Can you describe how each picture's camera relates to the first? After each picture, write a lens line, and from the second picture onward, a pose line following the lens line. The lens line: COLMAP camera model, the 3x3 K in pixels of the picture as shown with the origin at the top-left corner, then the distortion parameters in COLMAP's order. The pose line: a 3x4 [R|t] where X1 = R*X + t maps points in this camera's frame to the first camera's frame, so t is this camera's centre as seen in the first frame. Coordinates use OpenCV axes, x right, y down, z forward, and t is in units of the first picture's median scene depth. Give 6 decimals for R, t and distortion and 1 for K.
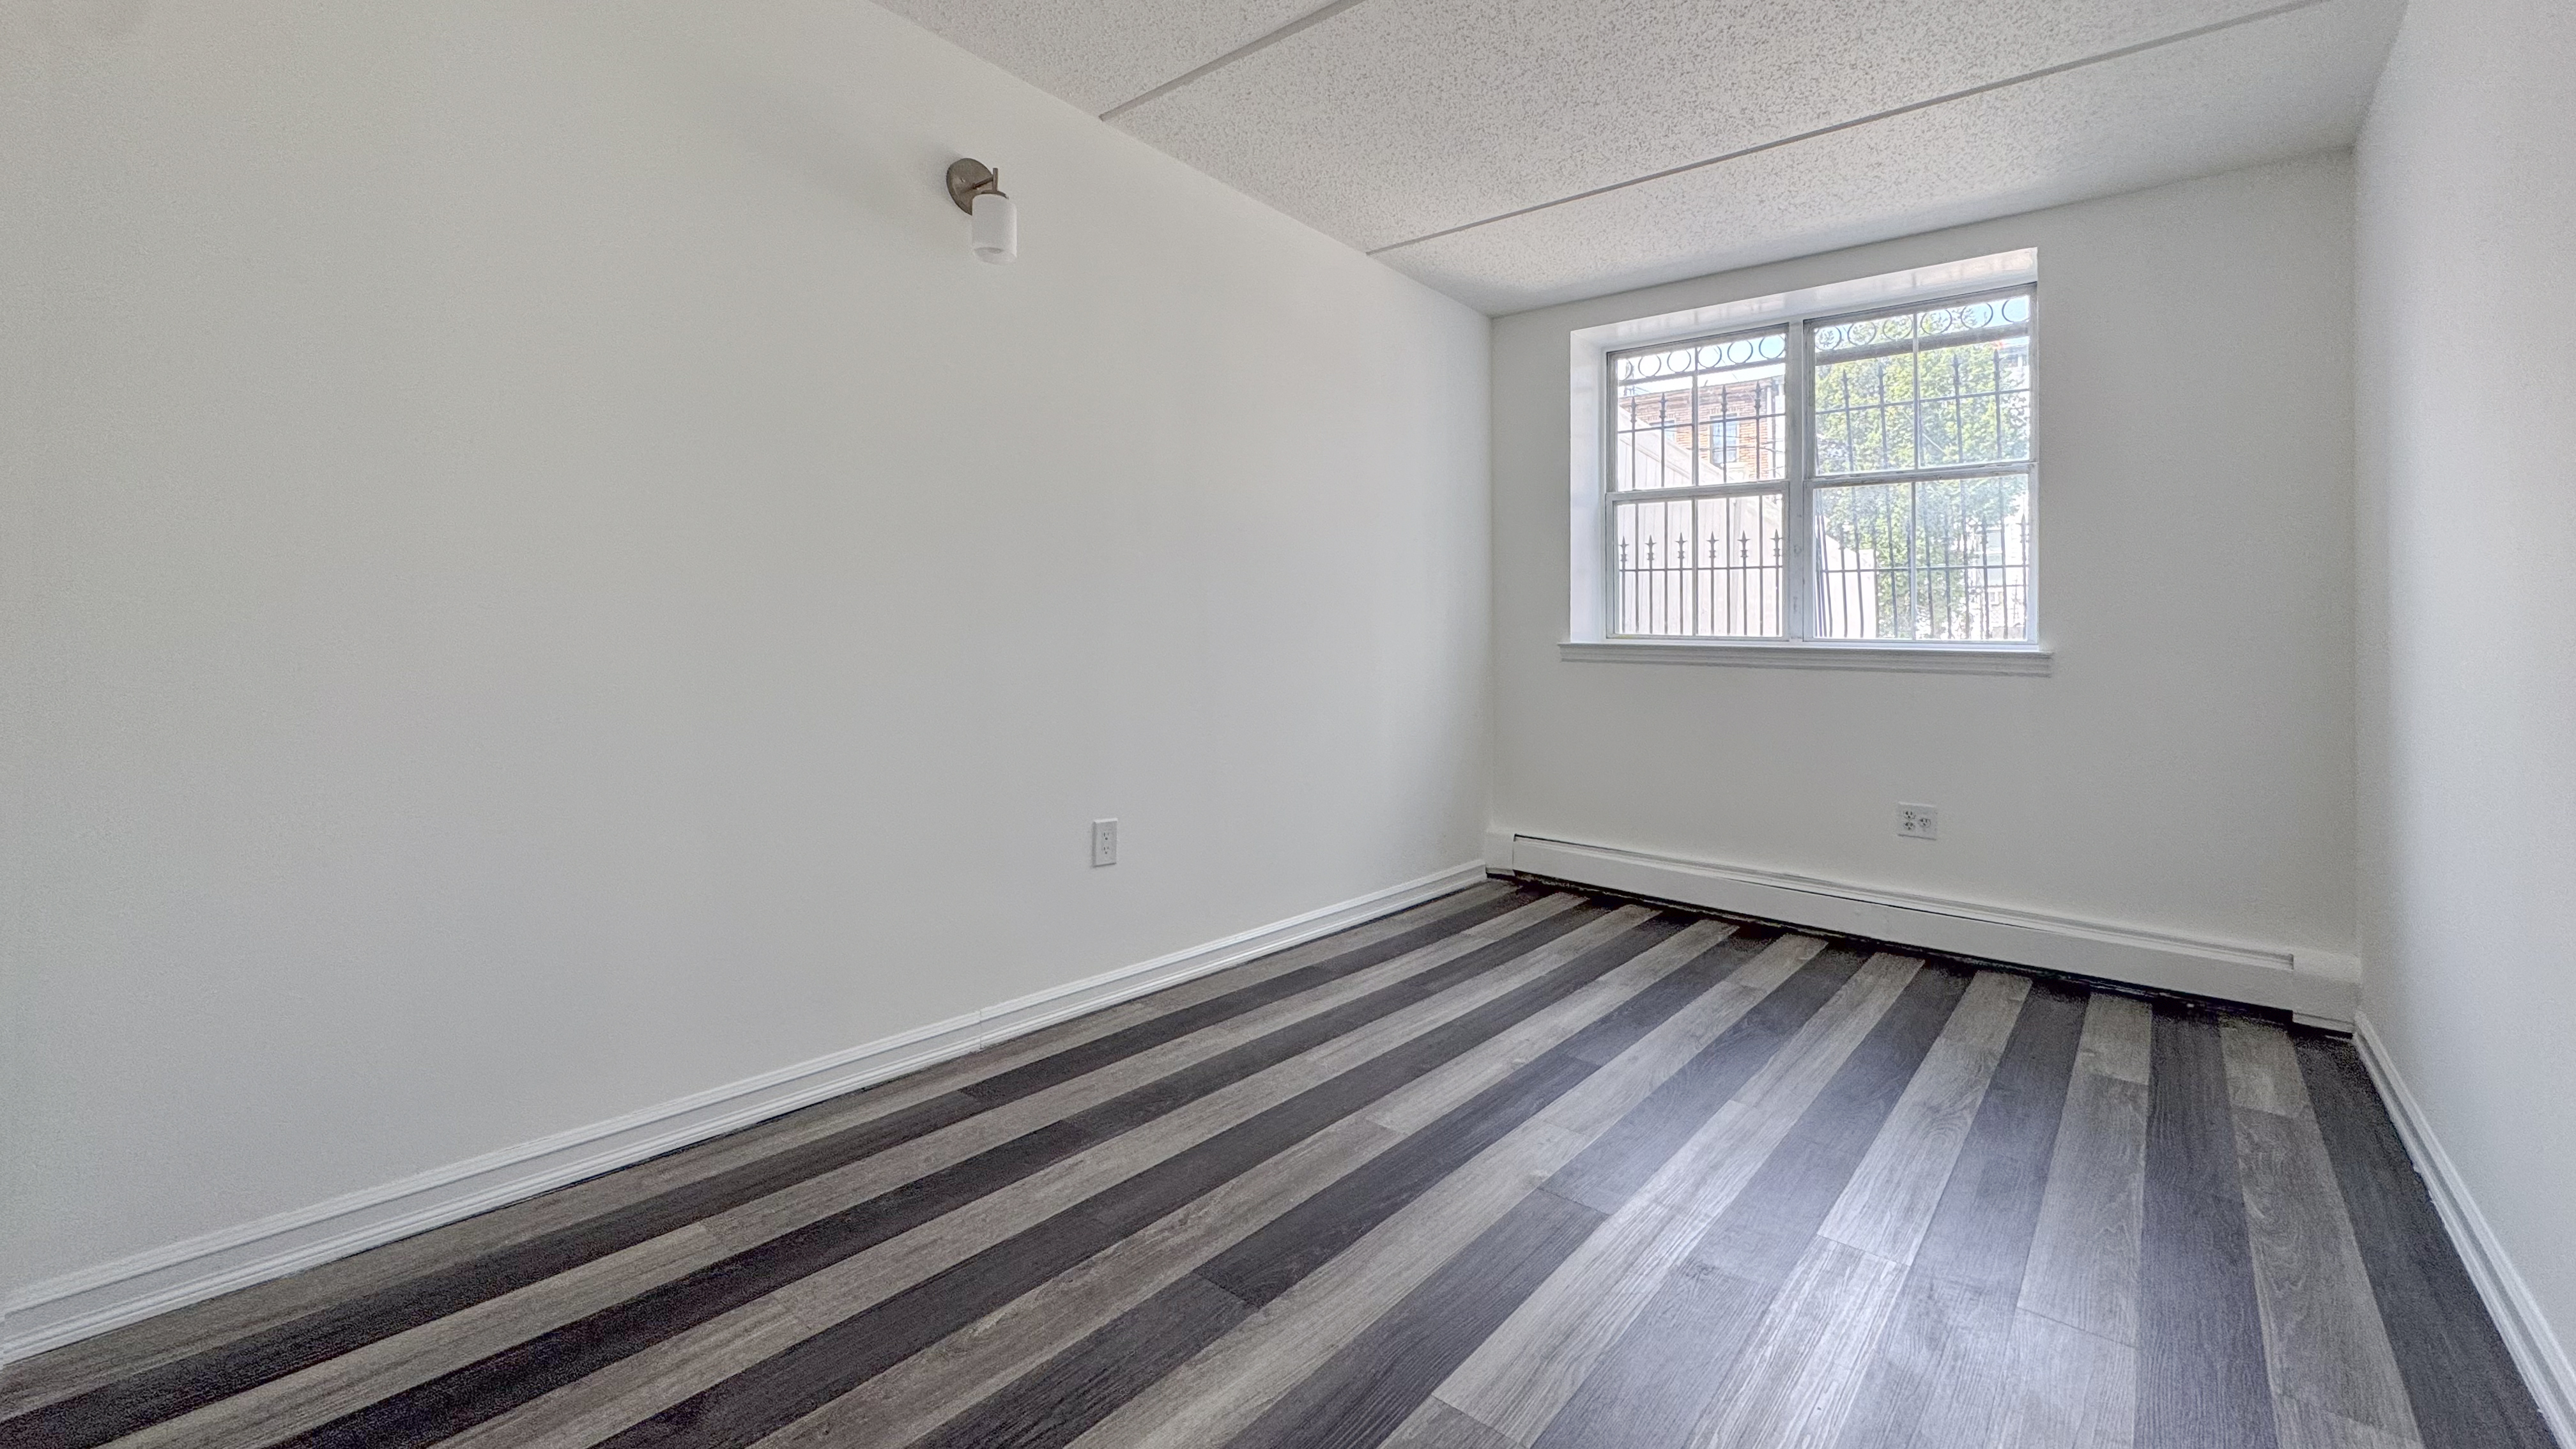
lens RADIAL K [[1043.6, 0, 1288.0], [0, 1043.6, 724.5], [0, 0, 1]] dist [-0.000159, -0.000024]
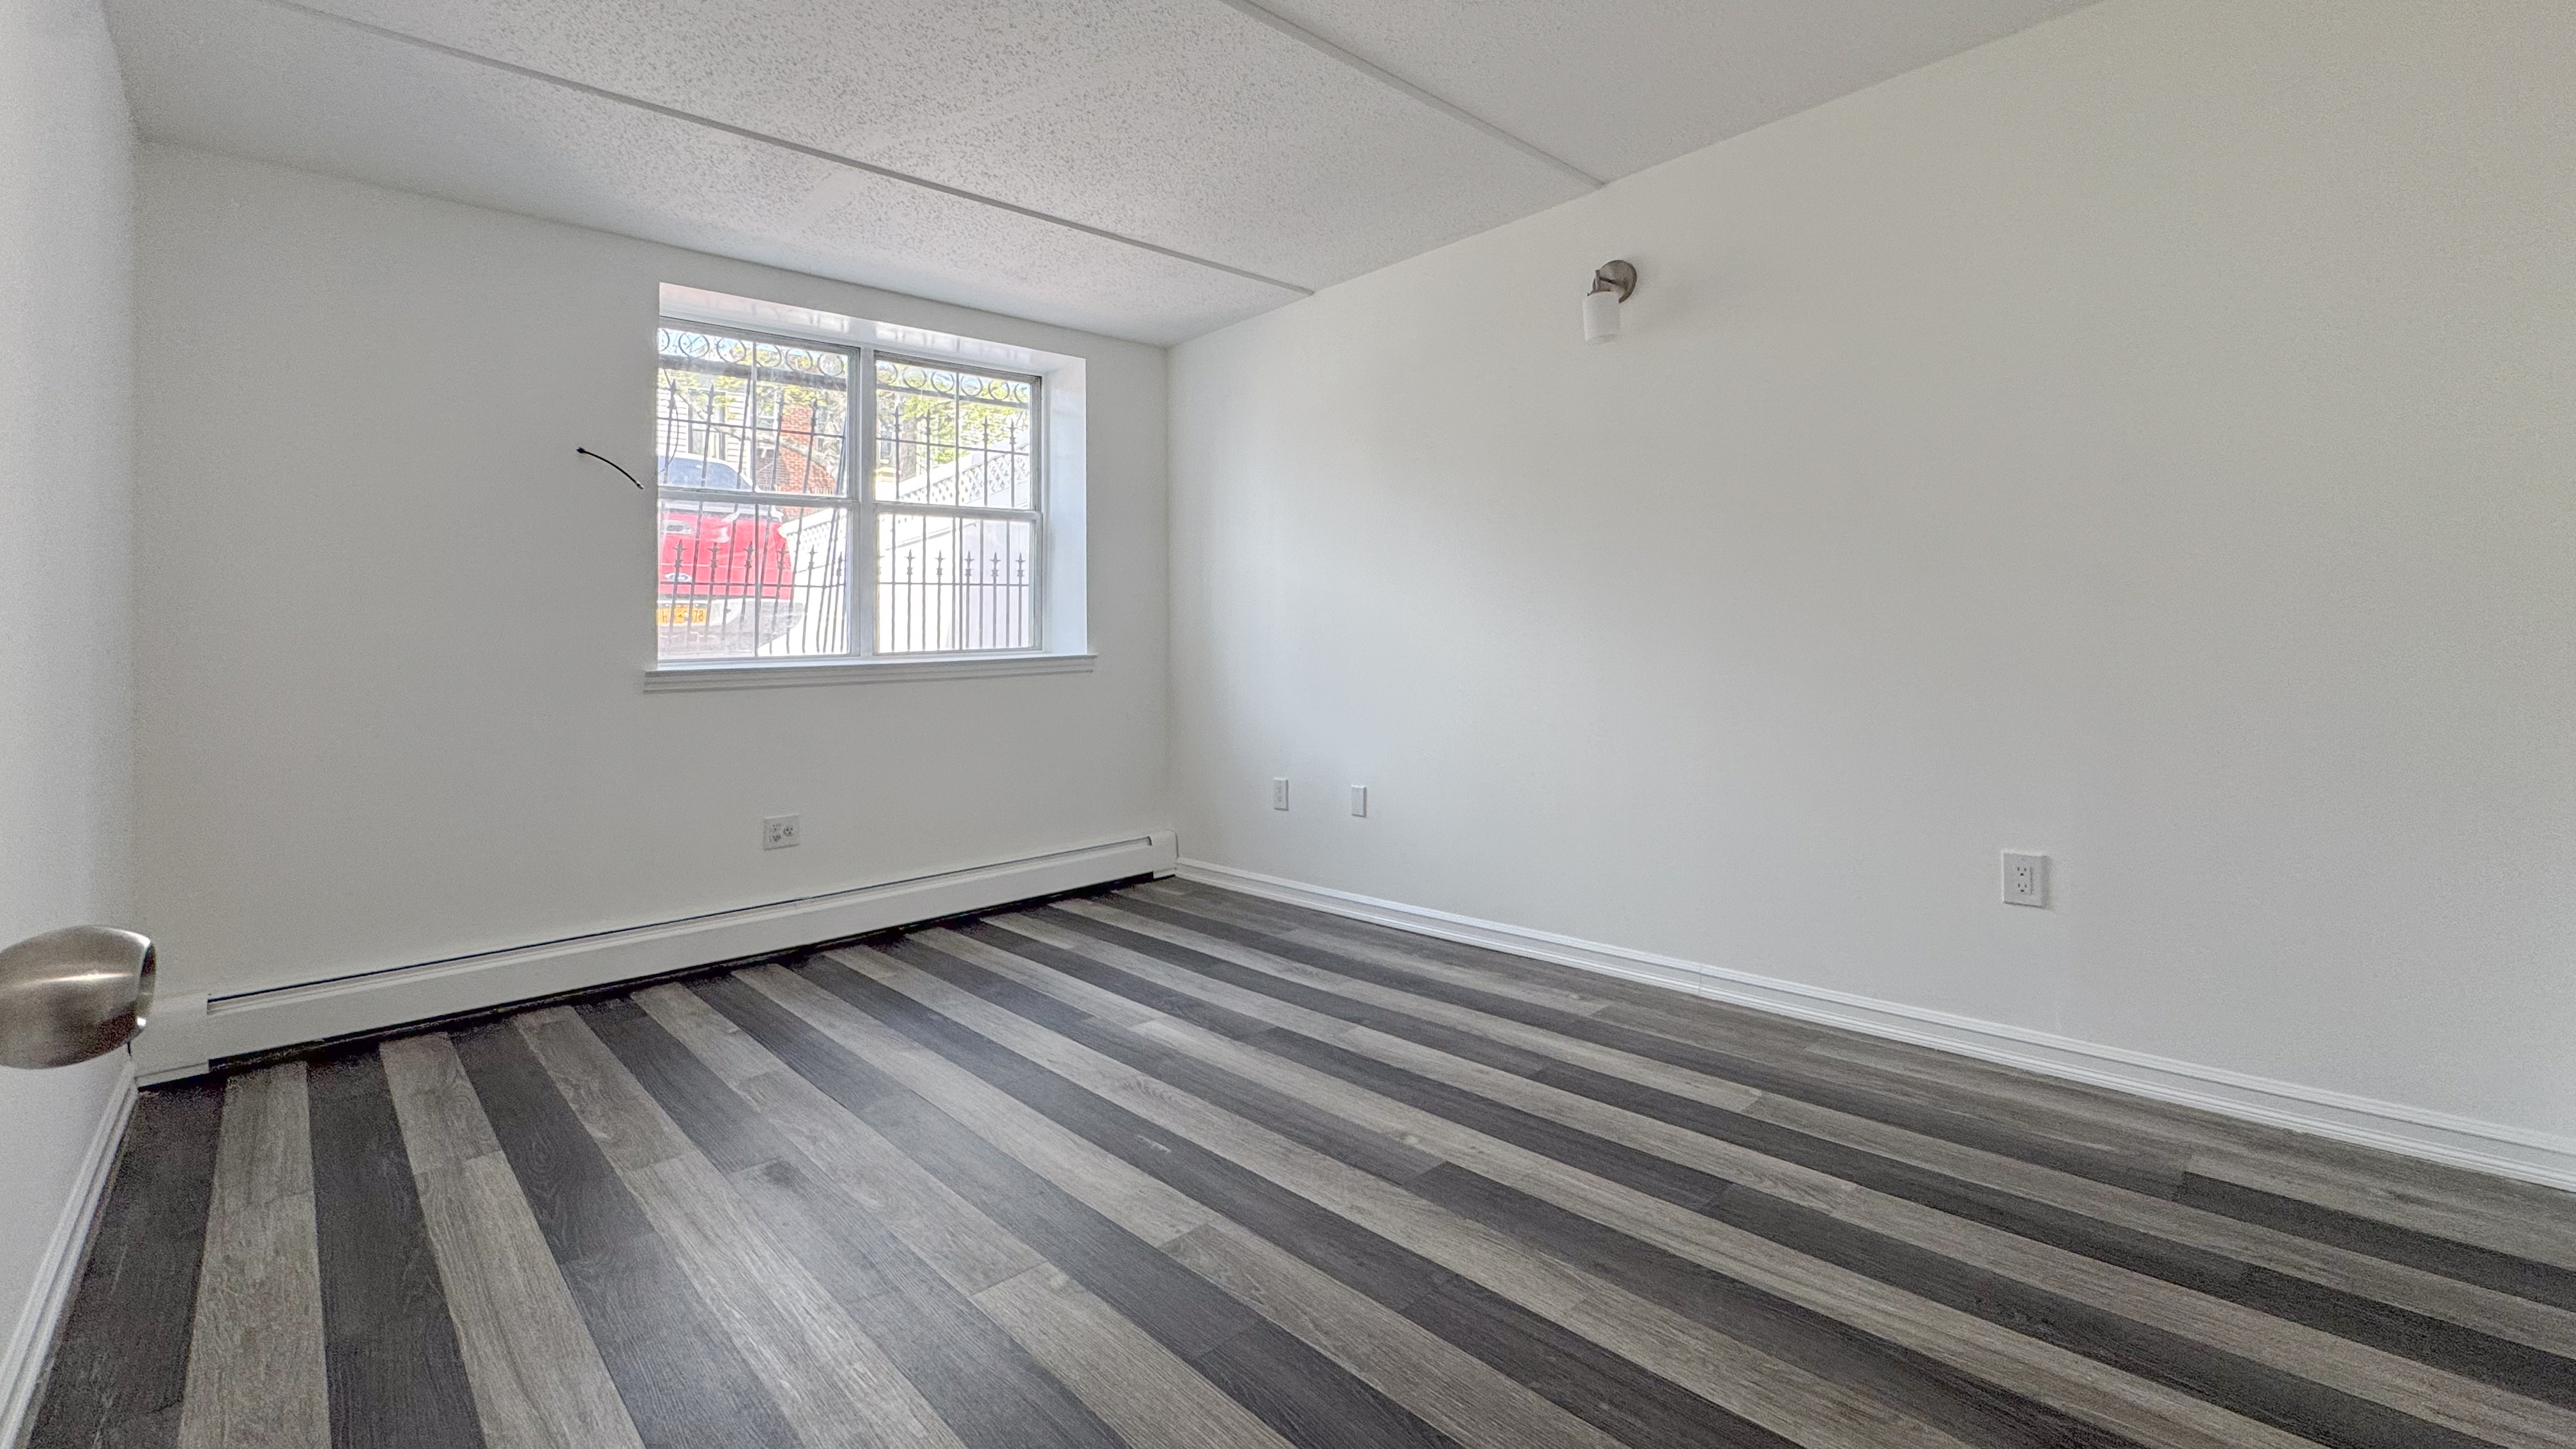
lens RADIAL K [[1082.1, 0, 1288.0], [0, 1082.1, 724.5], [0, 0, 1]] dist [0.000146, 0.000024]
pose [[0.121449, -0.094412, 0.988097, -0.605943], [0.120496, 0.989506, 0.079736, -0.056062], [-0.985257, 0.109378, 0.131551, 0.524349]]
